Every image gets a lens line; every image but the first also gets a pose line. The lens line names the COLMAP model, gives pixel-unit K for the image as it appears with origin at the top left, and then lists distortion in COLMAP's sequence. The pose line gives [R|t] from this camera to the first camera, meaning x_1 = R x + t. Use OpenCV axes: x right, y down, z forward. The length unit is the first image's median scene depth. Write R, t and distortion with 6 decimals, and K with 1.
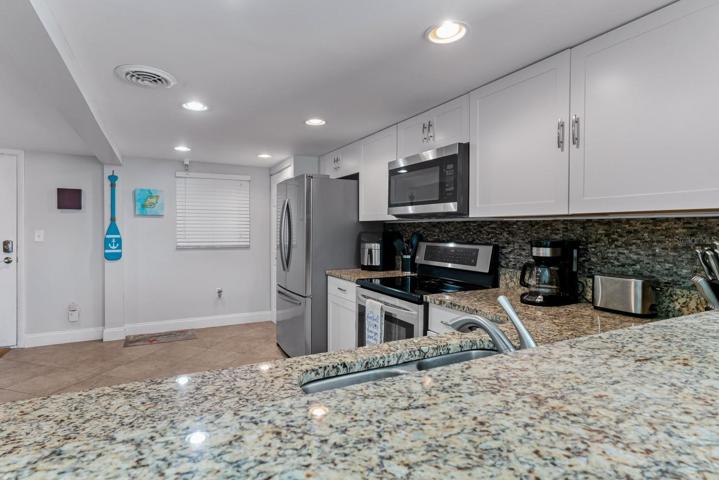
lens RADIAL K [[366.2, 0, 357.9], [0, 366.2, 240.4], [0, 0, 1]] dist [0.002242, 0.001403]
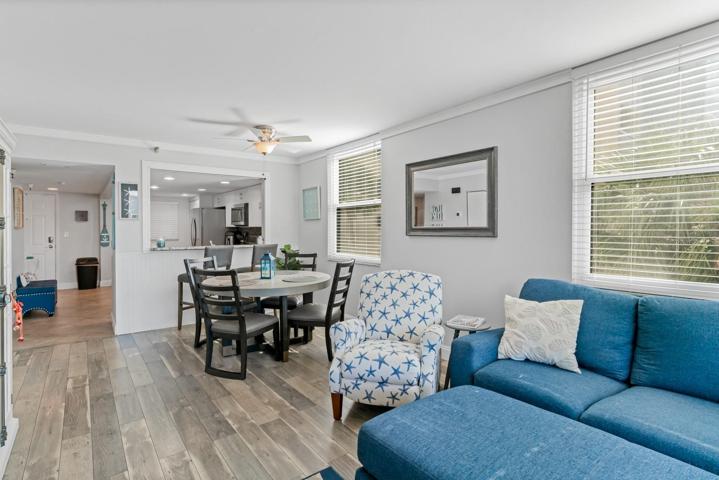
lens RADIAL K [[366.2, 0, 357.9], [0, 366.2, 240.4], [0, 0, 1]] dist [0.002242, 0.001403]
pose [[0.989085, -0.010955, 0.146940, 0.405537], [0.010257, 0.999932, 0.005510, 0.025048], [-0.146991, -0.003943, 0.989130, -1.189915]]
